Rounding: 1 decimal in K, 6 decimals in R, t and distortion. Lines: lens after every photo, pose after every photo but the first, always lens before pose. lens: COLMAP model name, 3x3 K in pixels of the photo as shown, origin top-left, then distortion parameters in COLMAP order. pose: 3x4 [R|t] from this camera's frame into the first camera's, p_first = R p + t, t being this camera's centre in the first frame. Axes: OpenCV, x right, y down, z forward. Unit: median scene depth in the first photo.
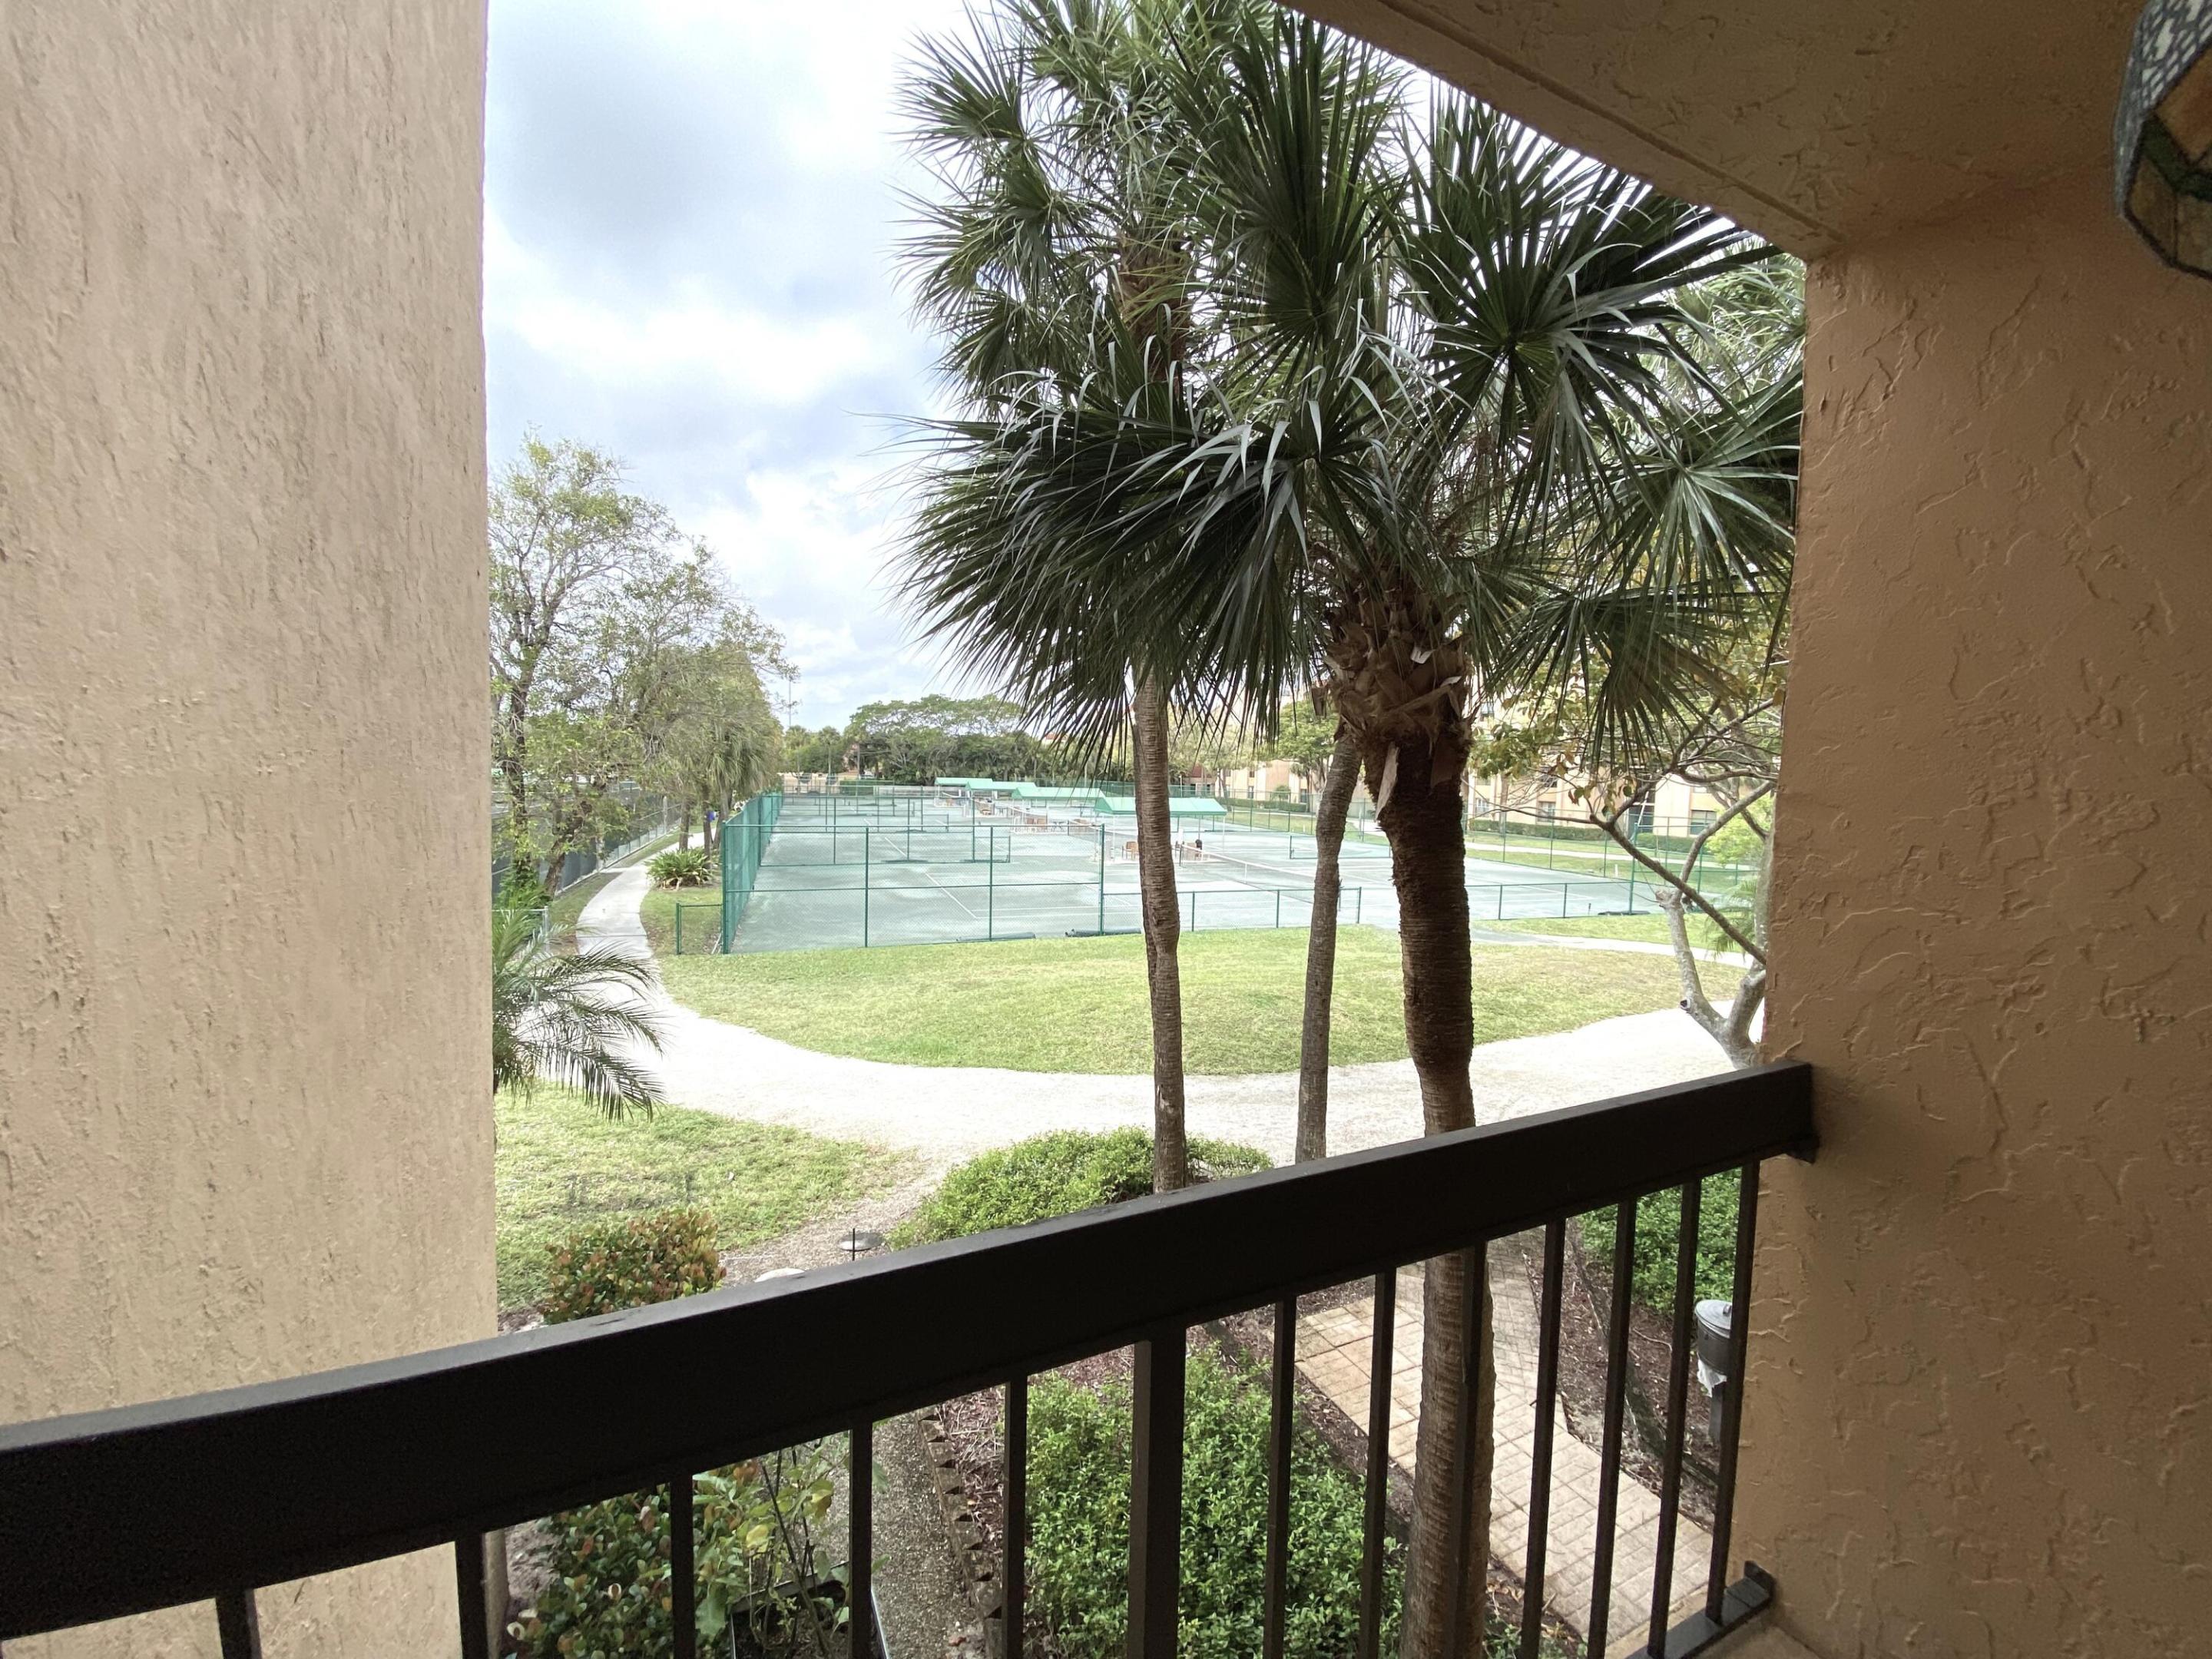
lens RADIAL K [[885.4, 0, 1106.0], [0, 885.4, 829.5], [0, 0, 1]] dist [0.067833, -0.000032]
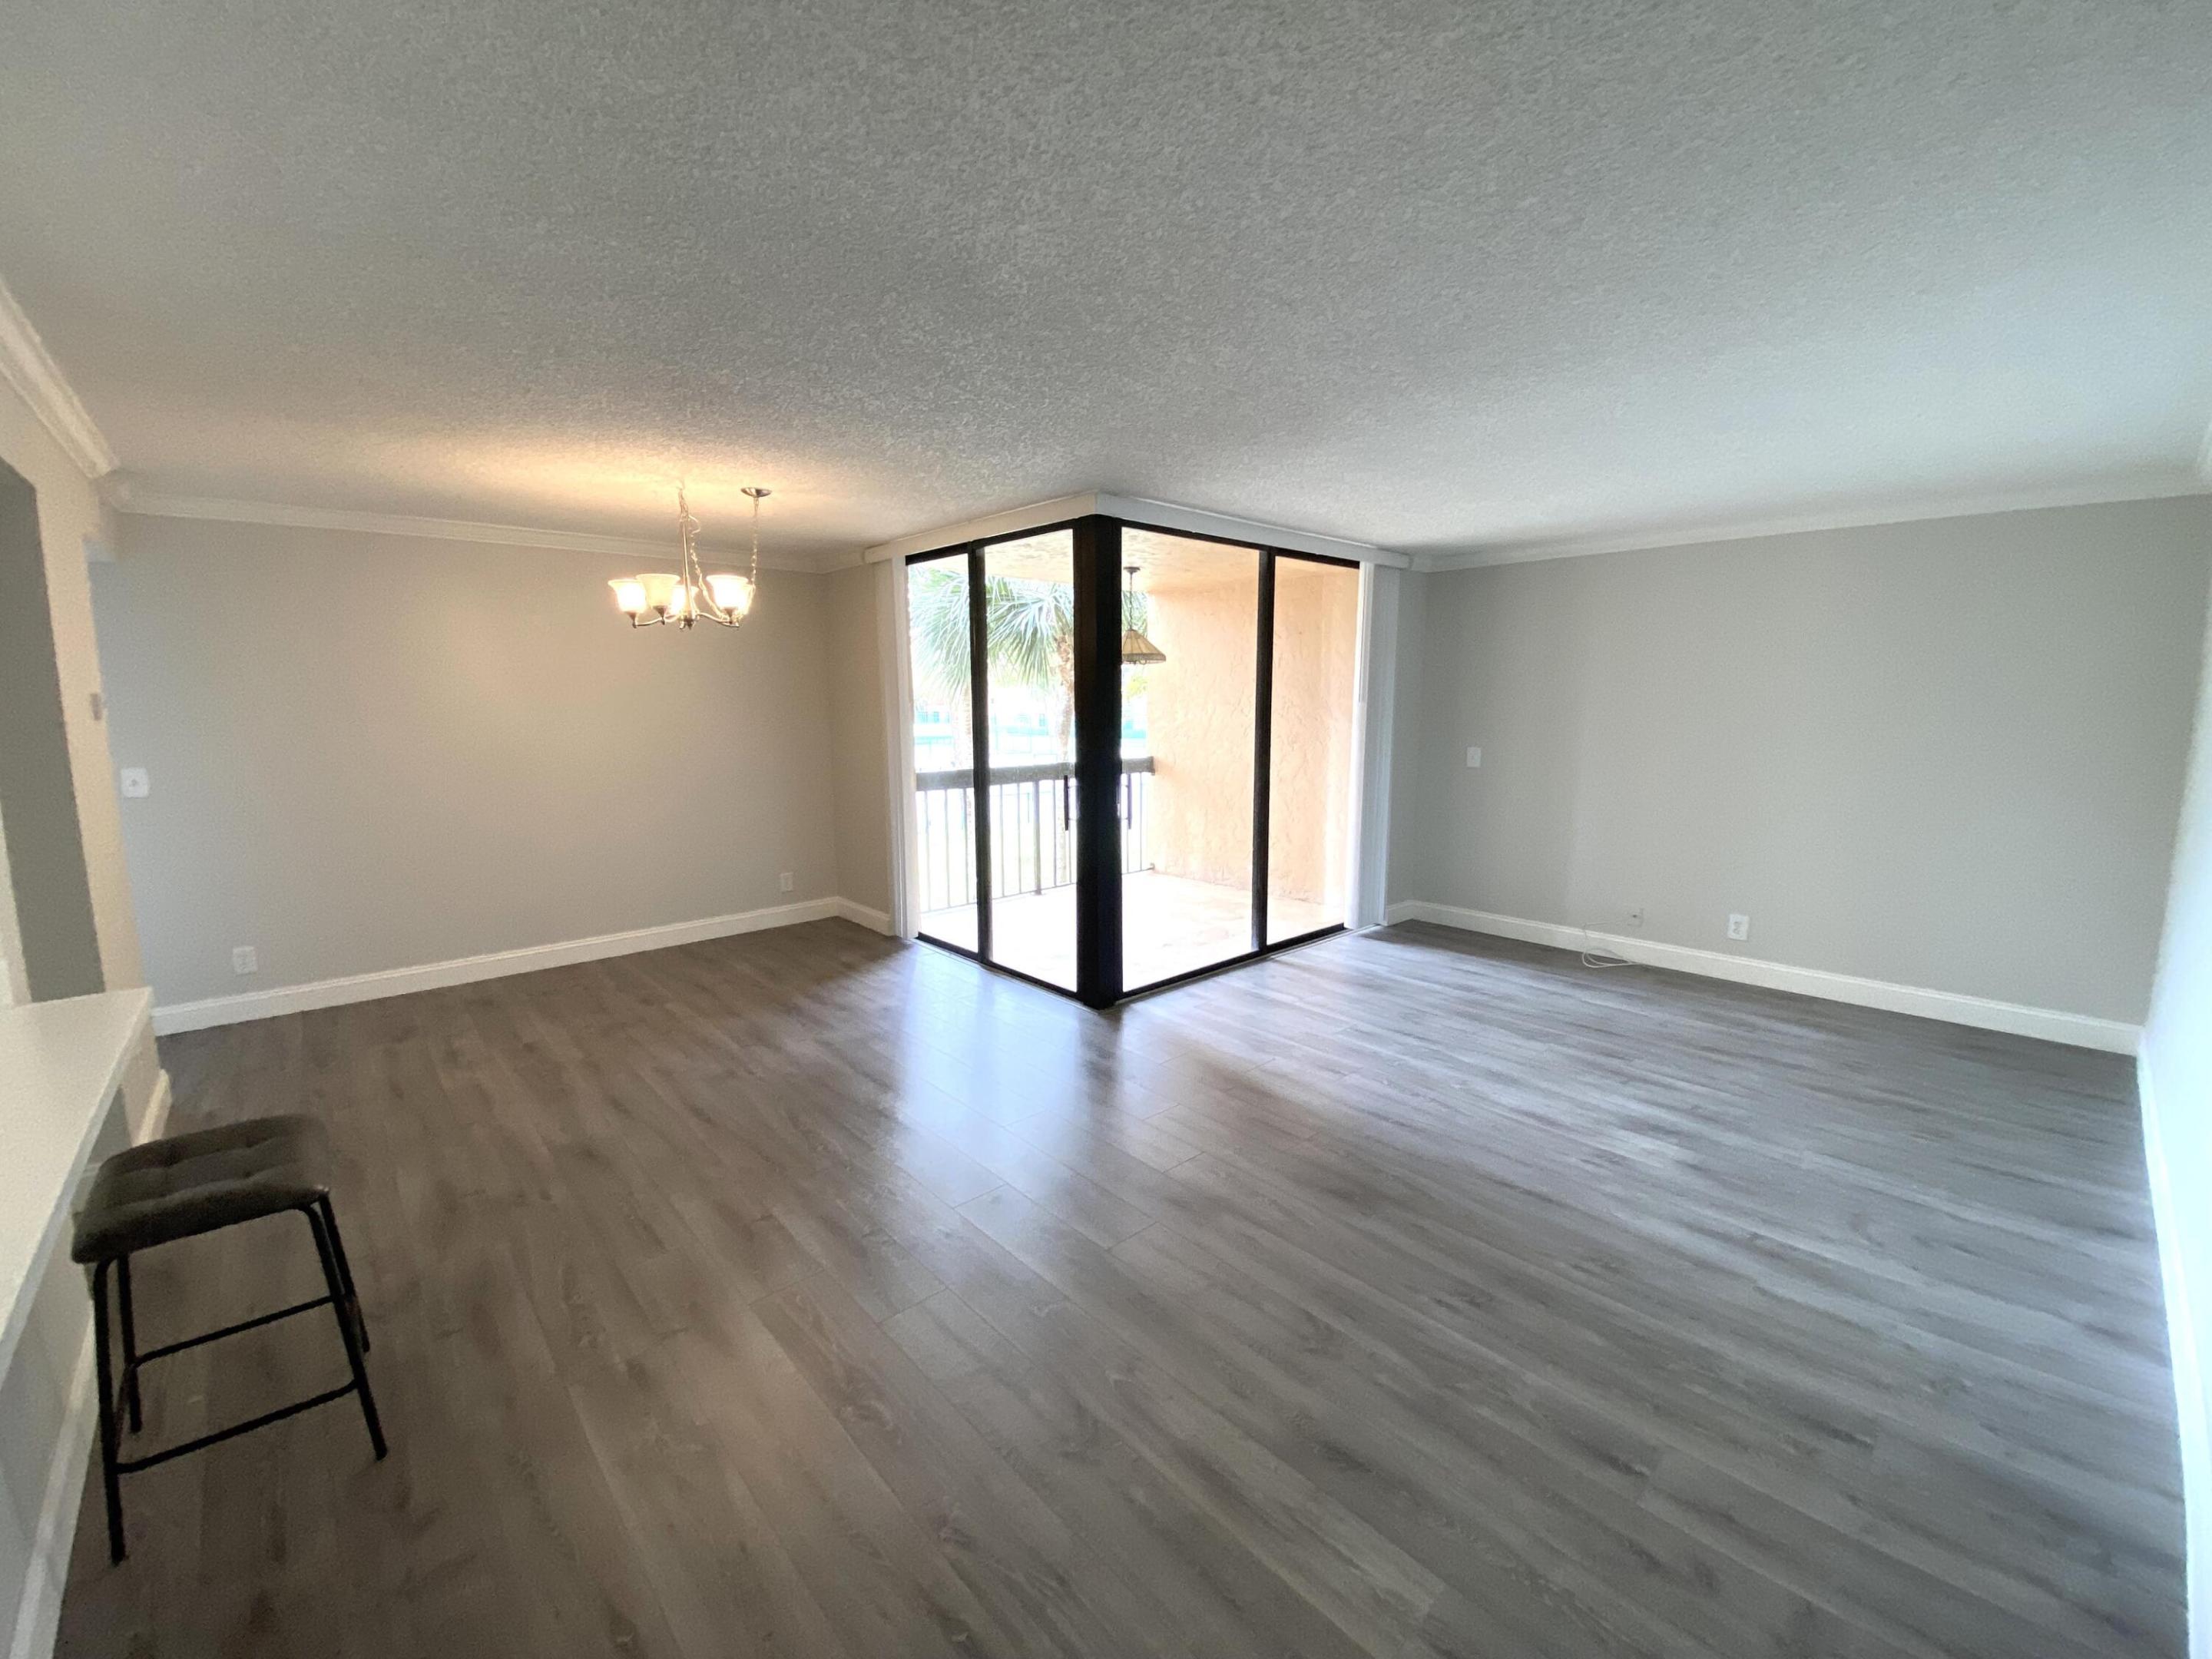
lens RADIAL K [[894.6, 0, 1101.9], [0, 894.6, 818.6], [0, 0, 1]] dist [0.023957, -0.019649]
pose [[0.957423, -0.057935, 0.282815, -0.052894], [0.038807, 0.996593, 0.072777, 0.013384], [-0.286068, -0.058703, 0.956409, -0.212492]]
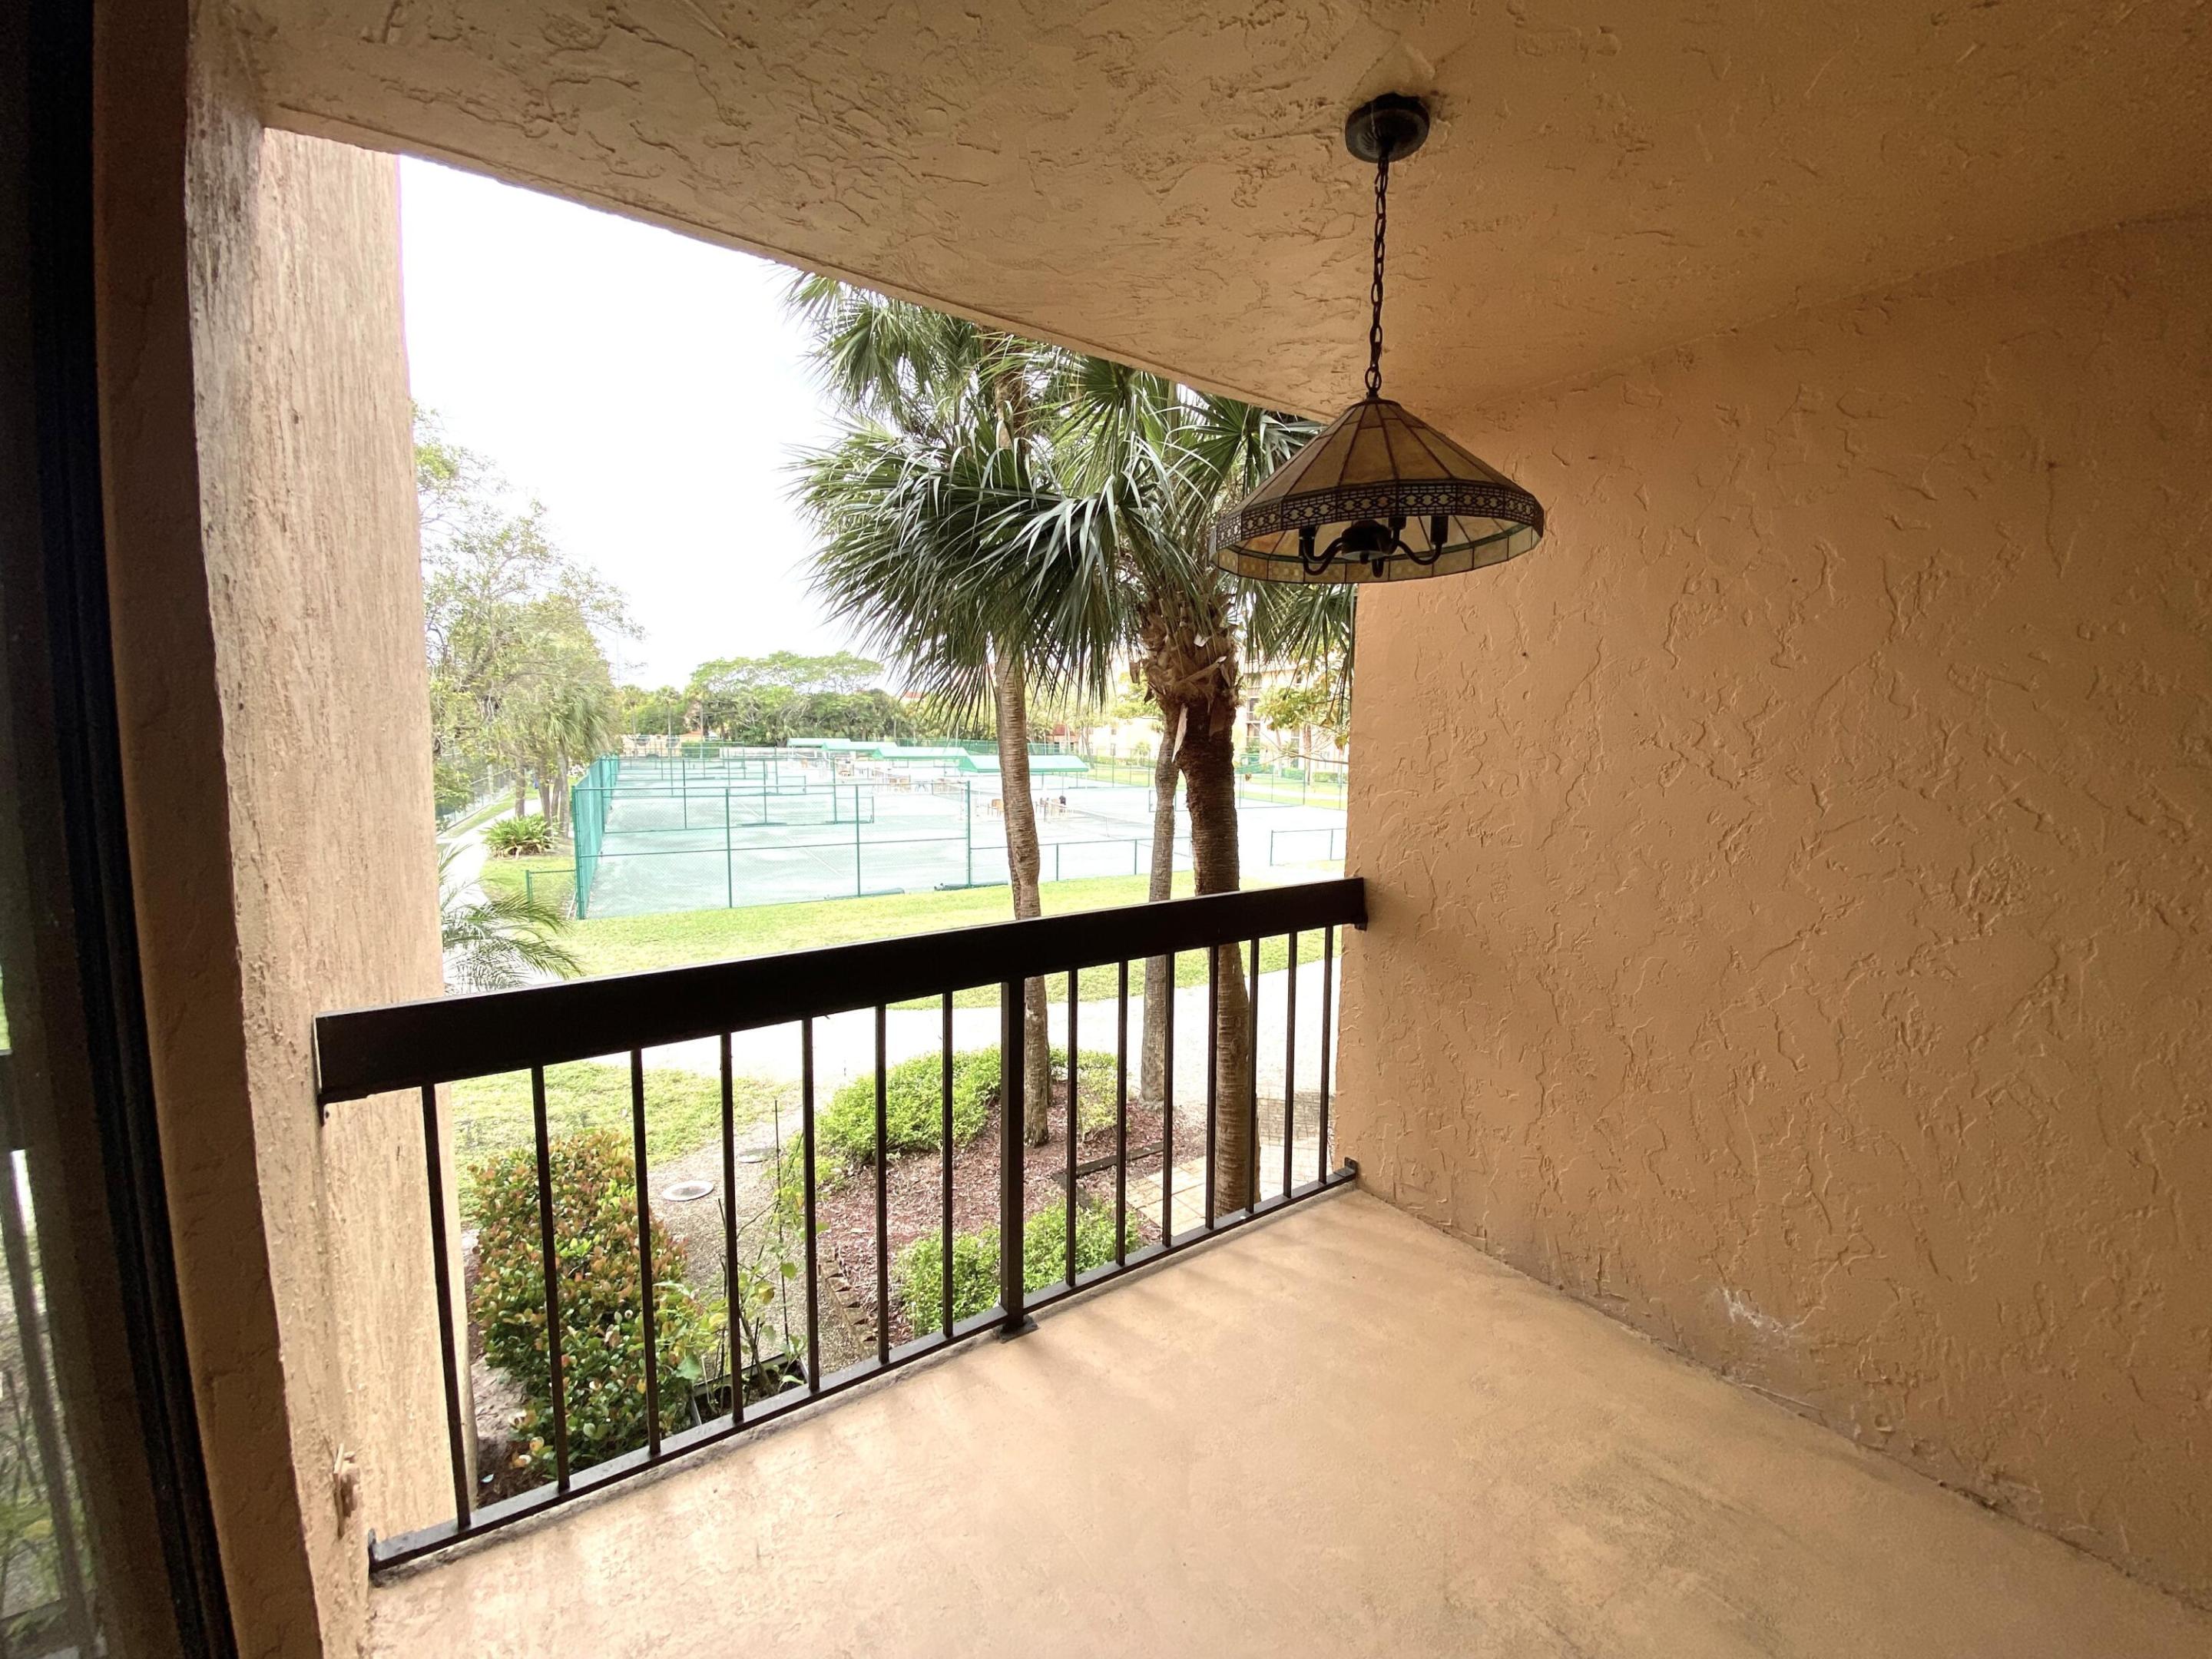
lens RADIAL K [[894.6, 0, 1101.9], [0, 894.6, 818.6], [0, 0, 1]] dist [0.023957, -0.019649]
pose [[0.989027, -0.023933, 0.145787, -0.001501], [0.019033, 0.999209, 0.034911, 0.003725], [-0.146507, -0.031753, 0.988700, -0.044329]]
